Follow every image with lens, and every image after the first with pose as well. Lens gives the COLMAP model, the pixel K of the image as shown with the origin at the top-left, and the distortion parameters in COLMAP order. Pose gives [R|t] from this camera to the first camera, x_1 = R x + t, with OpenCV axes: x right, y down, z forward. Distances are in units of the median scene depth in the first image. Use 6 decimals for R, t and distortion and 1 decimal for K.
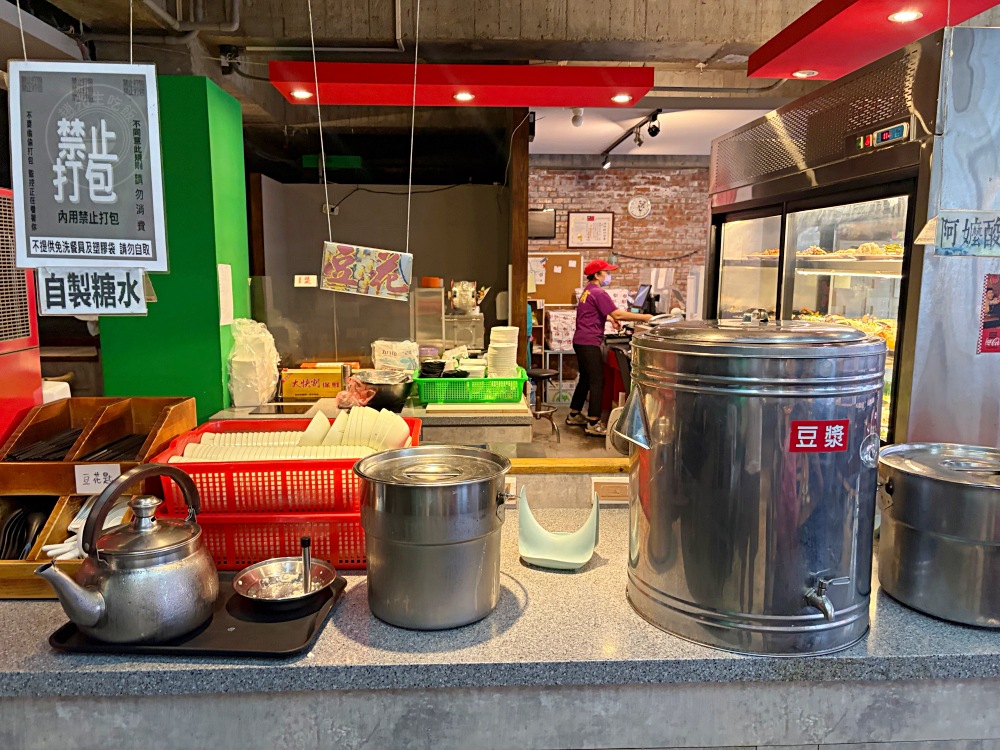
lens RADIAL K [[768.5, 0, 492.6], [0, 768.5, 372.4], [0, 0, 1]] dist [0.054134, -0.053734]
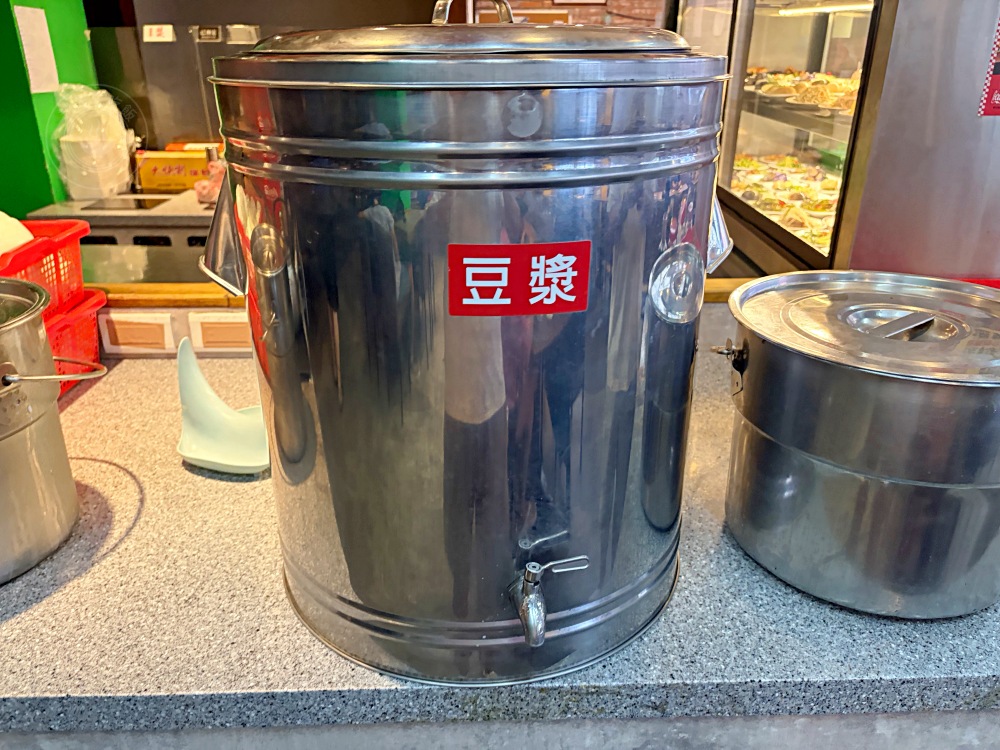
lens RADIAL K [[768.5, 0, 504.2], [0, 768.5, 379.1], [0, 0, 1]] dist [0.054134, -0.053734]
pose [[0.999897, 0.002803, -0.014058, 0.395764], [0.001096, 0.962873, 0.269954, 0.017304], [0.014293, -0.269942, 0.962771, 0.528697]]
